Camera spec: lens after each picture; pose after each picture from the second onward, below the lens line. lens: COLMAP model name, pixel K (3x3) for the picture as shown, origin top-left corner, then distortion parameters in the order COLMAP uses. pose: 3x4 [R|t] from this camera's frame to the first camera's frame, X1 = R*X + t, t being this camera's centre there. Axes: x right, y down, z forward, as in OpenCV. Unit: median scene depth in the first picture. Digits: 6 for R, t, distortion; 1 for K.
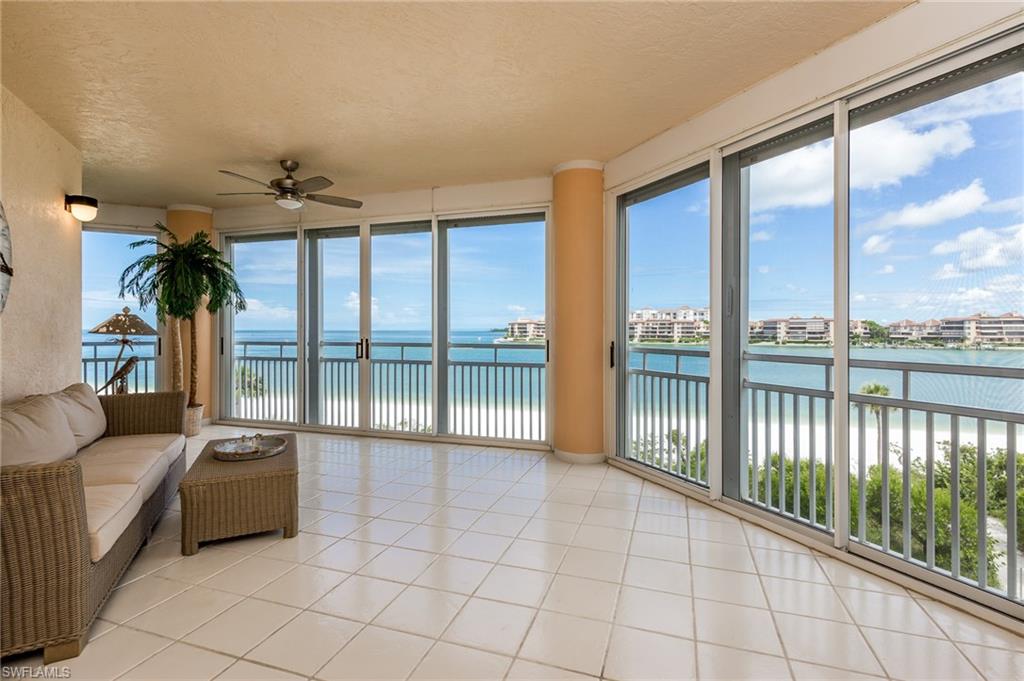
lens RADIAL K [[471.9, 0, 515.3], [0, 471.9, 326.6], [0, 0, 1]] dist [0.007005, -0.000596]
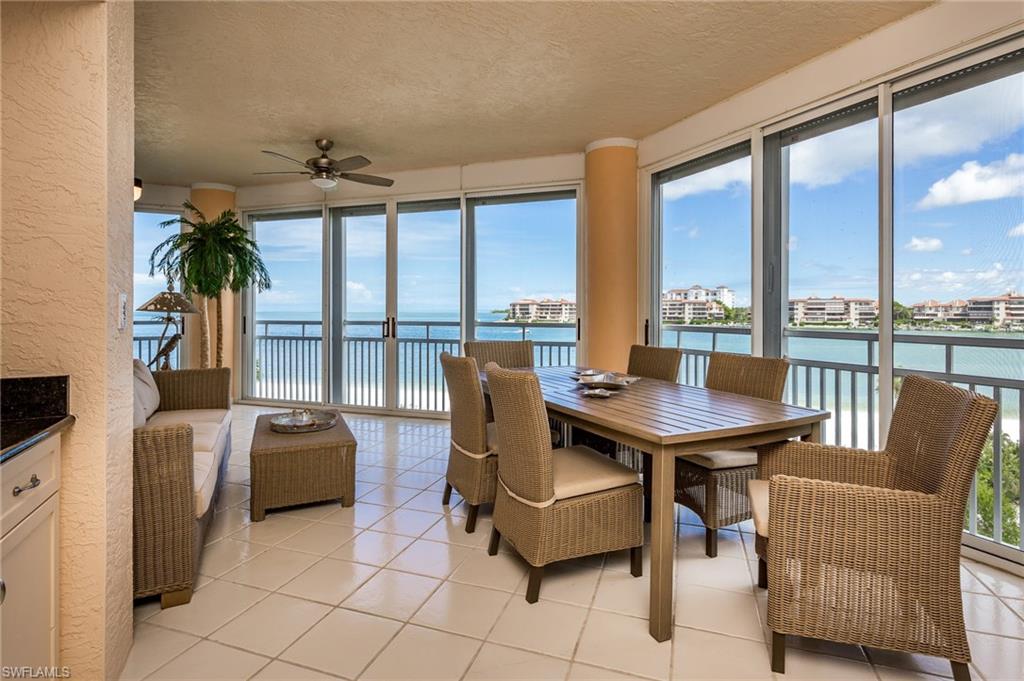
lens RADIAL K [[499.2, 0, 510.7], [0, 499.2, 307.7], [0, 0, 1]] dist [-0.001519, -0.000112]
pose [[0.999936, -0.000829, -0.011247, -0.074820], [0.000831, 1.000000, 0.000252, 0.006899], [0.011246, -0.000261, 0.999937, -0.061237]]
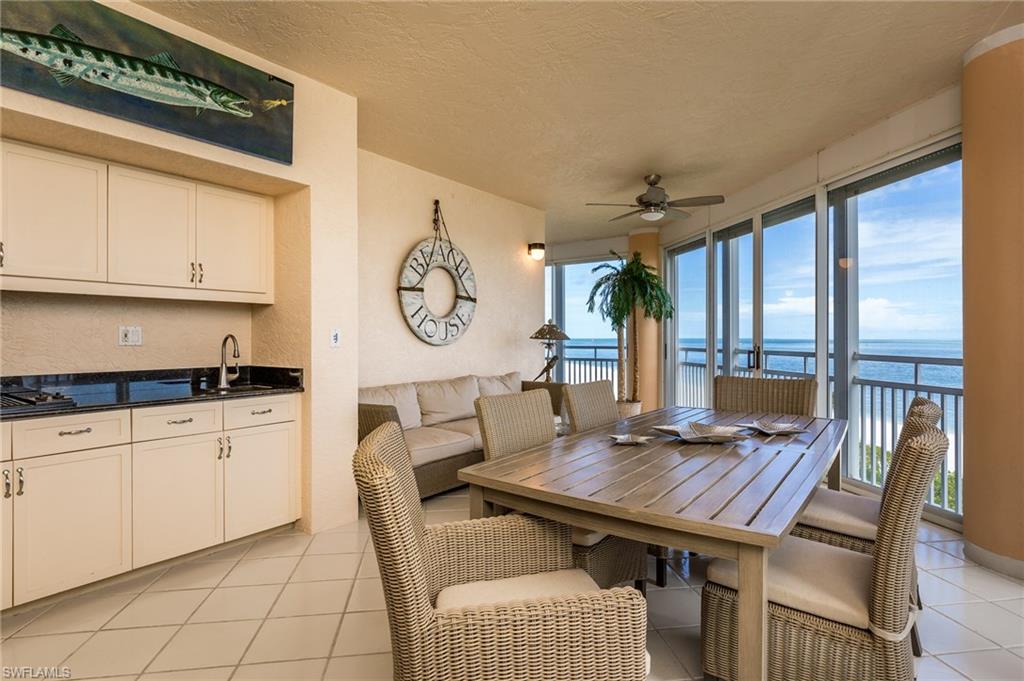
lens RADIAL K [[541.5, 0, 515.1], [0, 541.5, 350.0], [0, 0, 1]] dist [-0.002185, -0.000331]
pose [[0.456002, 0.018472, -0.889787, 0.508534], [0.000536, 0.999779, 0.021030, 0.015528], [0.889979, -0.010067, 0.455891, 0.178464]]
